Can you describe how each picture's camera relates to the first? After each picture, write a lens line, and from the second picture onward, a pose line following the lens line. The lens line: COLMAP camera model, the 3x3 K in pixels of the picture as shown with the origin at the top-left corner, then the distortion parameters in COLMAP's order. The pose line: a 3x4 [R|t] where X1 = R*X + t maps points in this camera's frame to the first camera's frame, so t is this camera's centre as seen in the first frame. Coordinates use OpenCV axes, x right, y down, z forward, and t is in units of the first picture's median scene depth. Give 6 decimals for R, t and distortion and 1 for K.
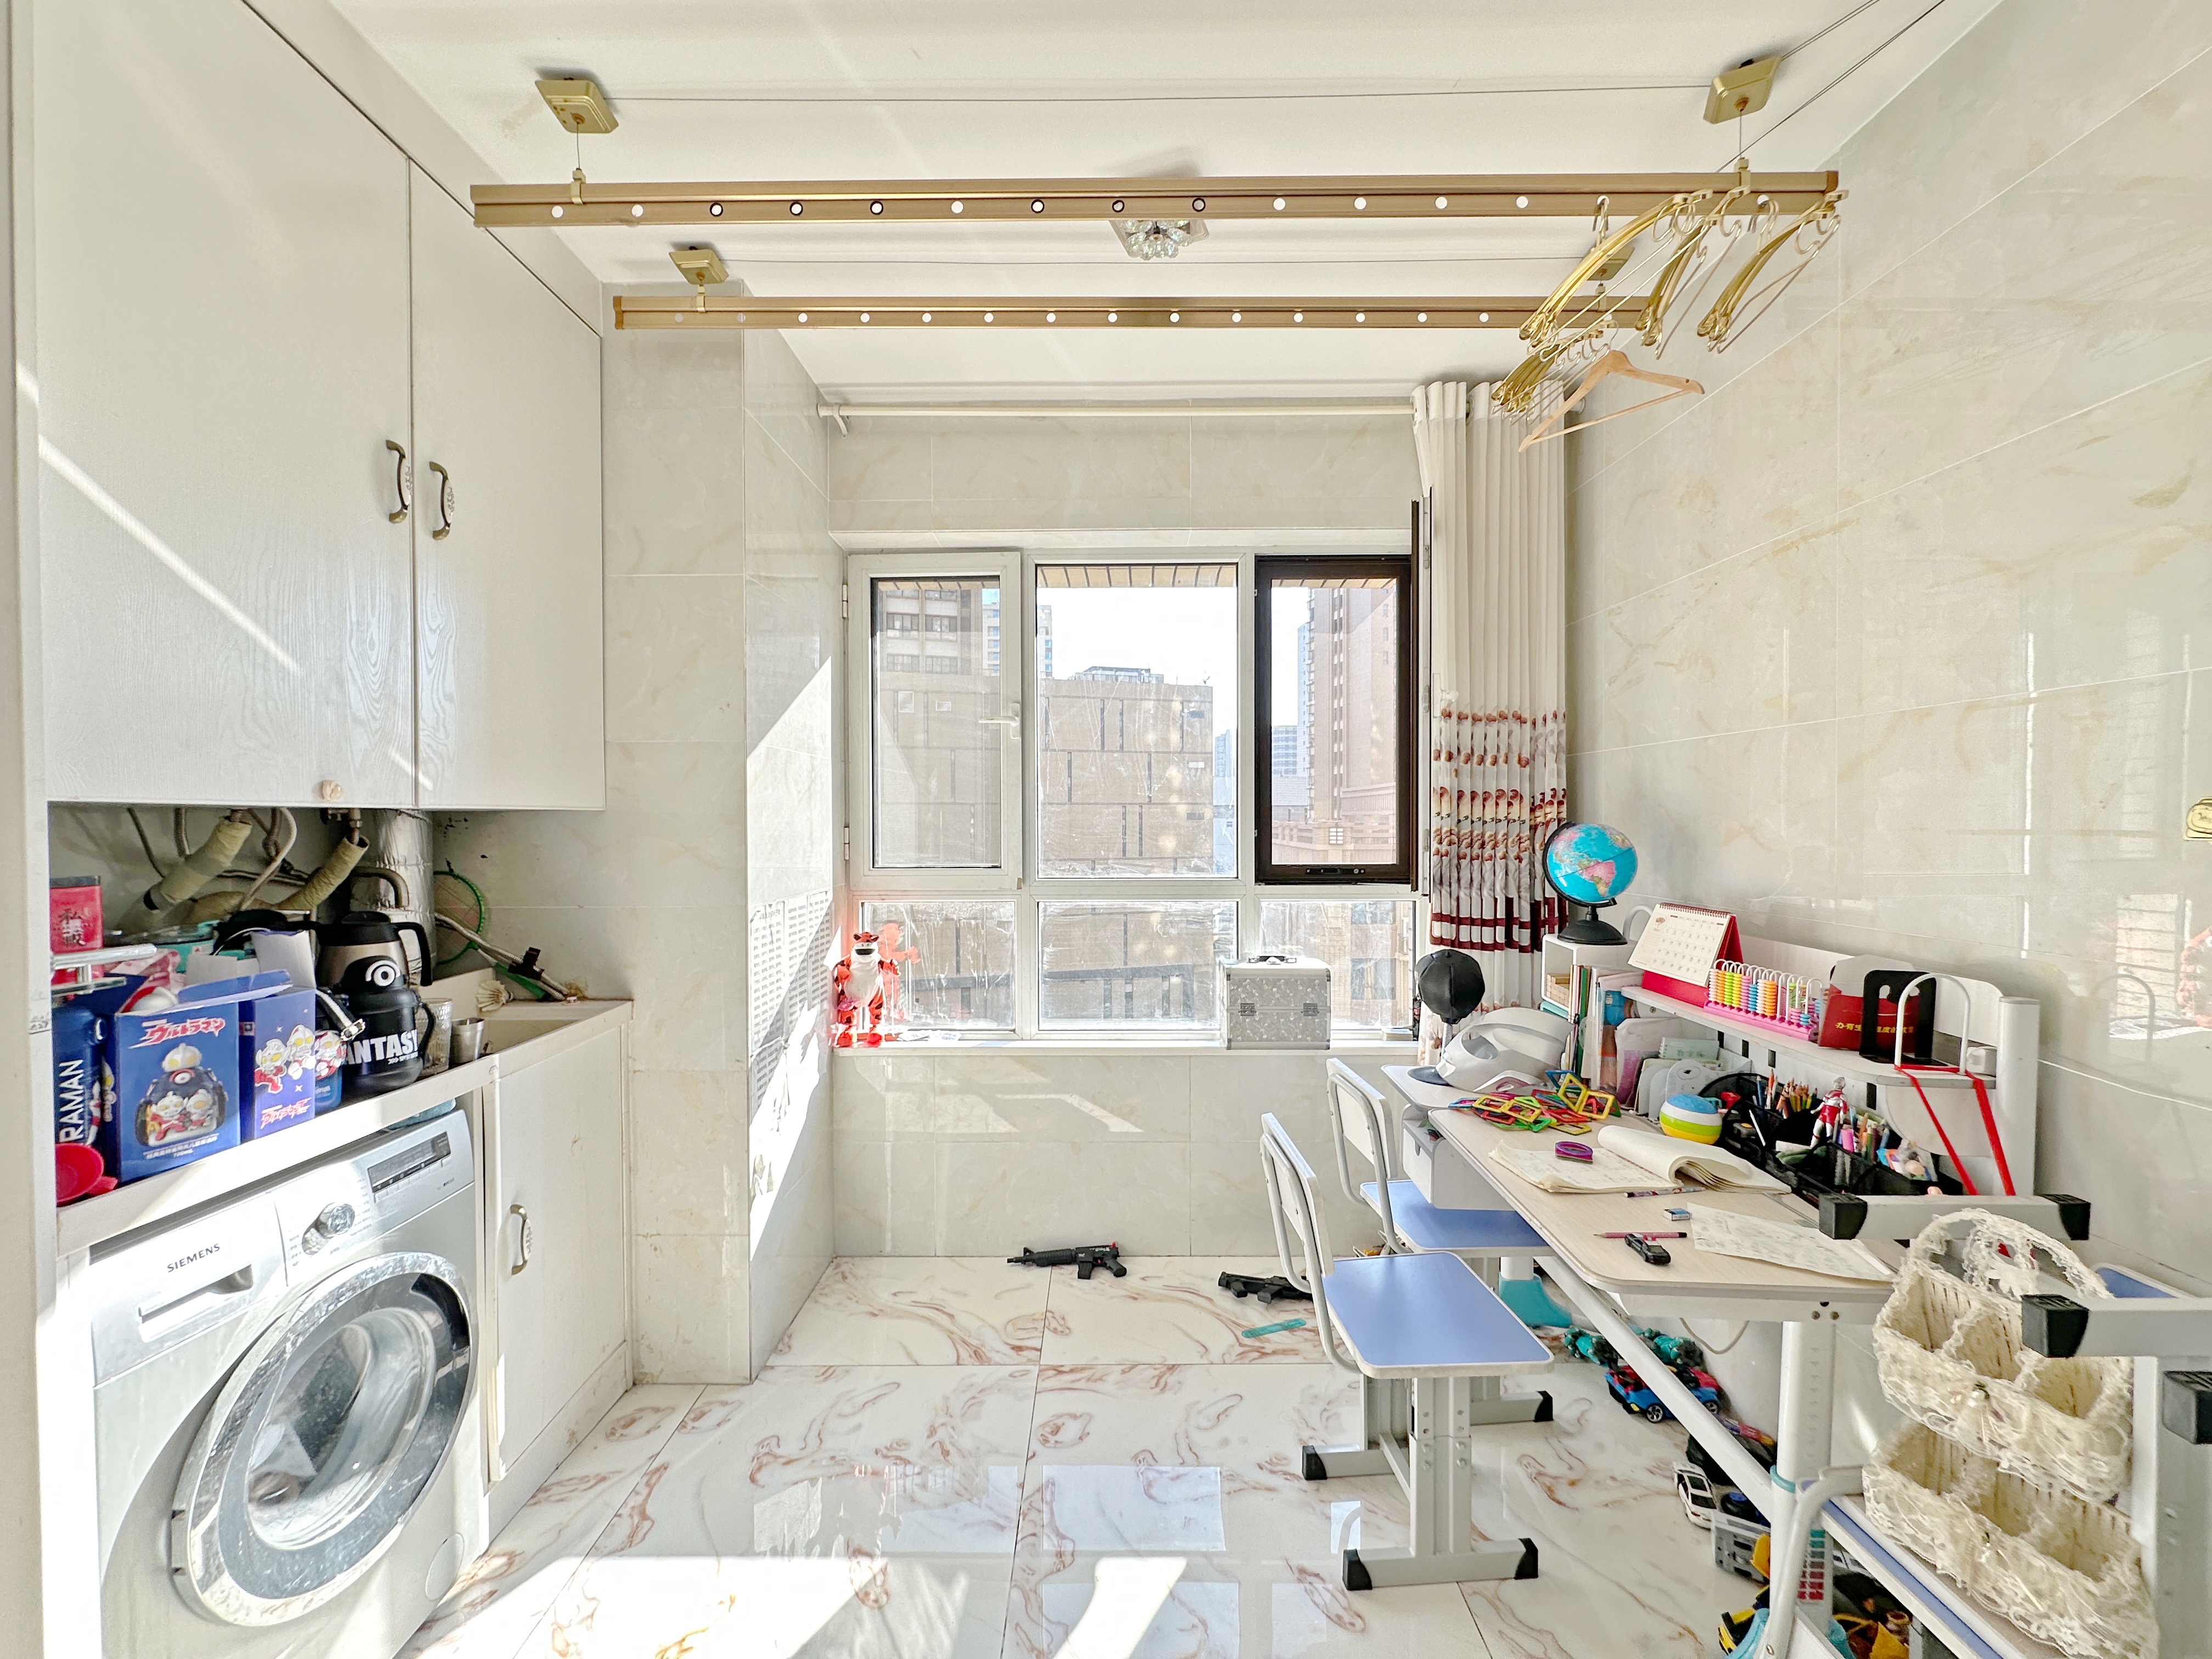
lens RADIAL K [[874.8, 0, 1098.0], [0, 874.8, 829.4], [0, 0, 1]] dist [0.000798, 0.000142]
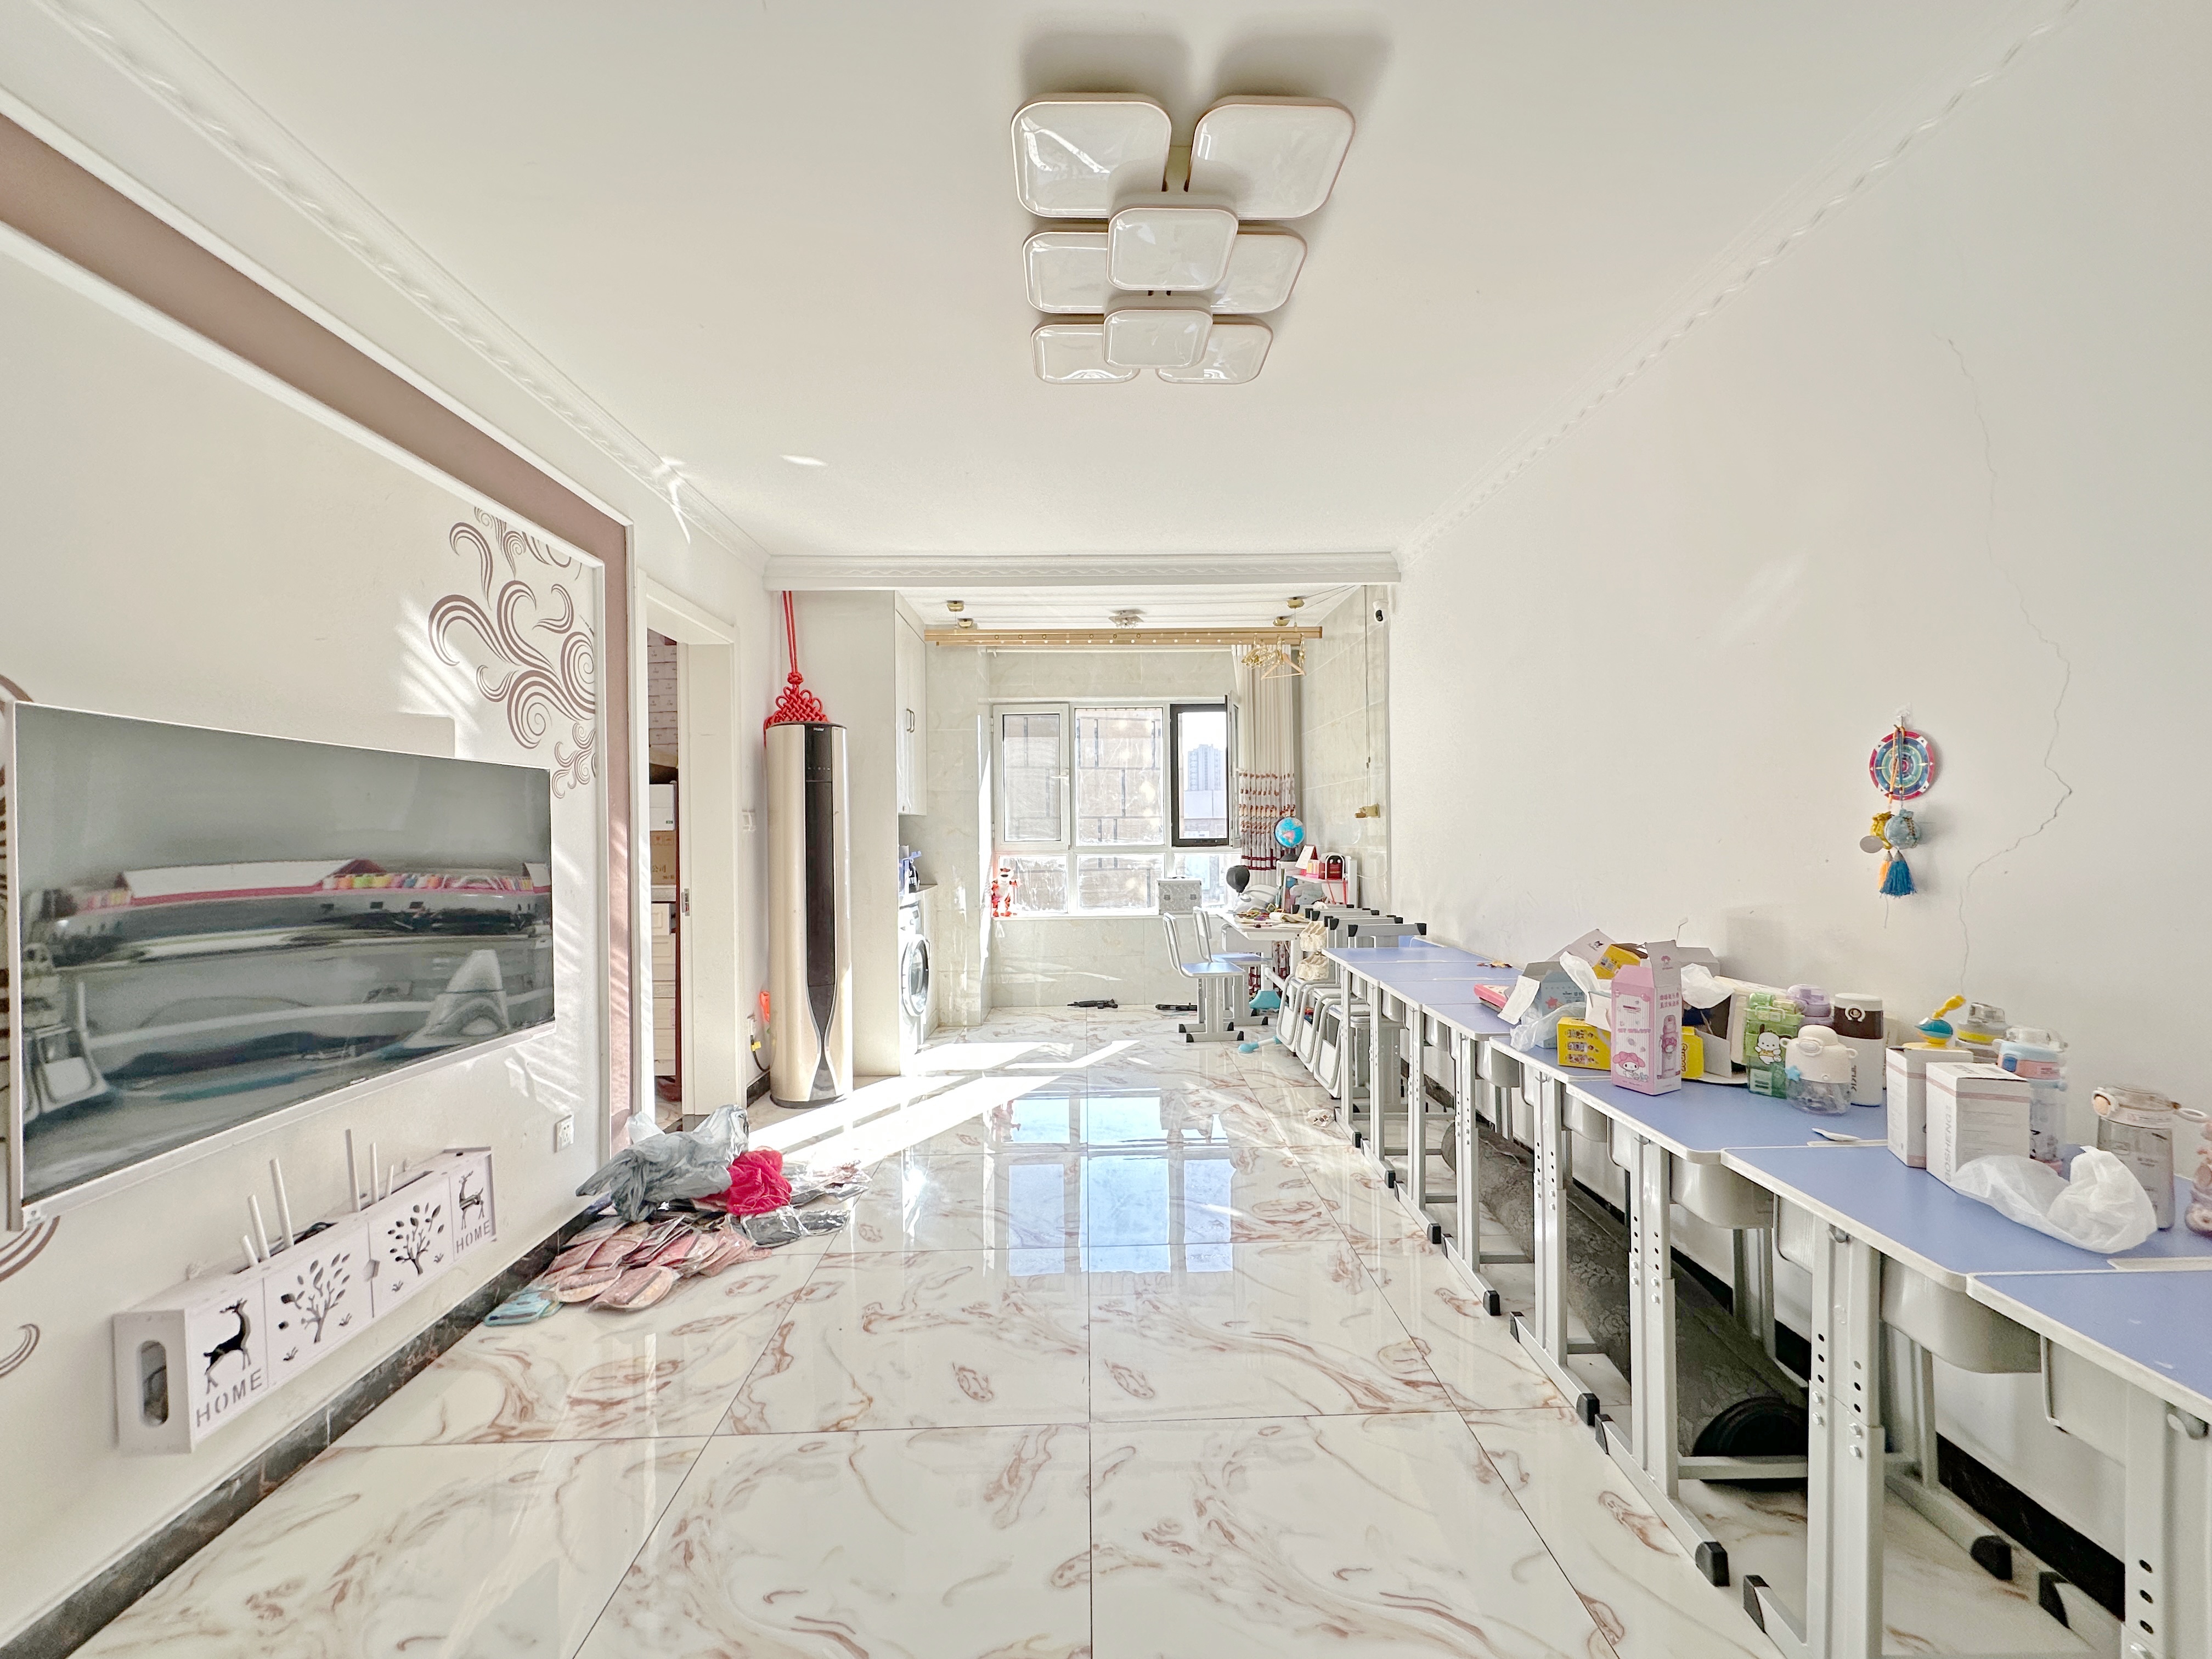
lens RADIAL K [[874.8, 0, 1112.0], [0, 874.8, 833.4], [0, 0, 1]] dist [0.000798, 0.000142]
pose [[0.999360, -0.009416, 0.034515, -0.058142], [0.009917, 0.999847, -0.014385, 0.060766], [-0.034374, 0.014718, 0.999301, -1.331215]]
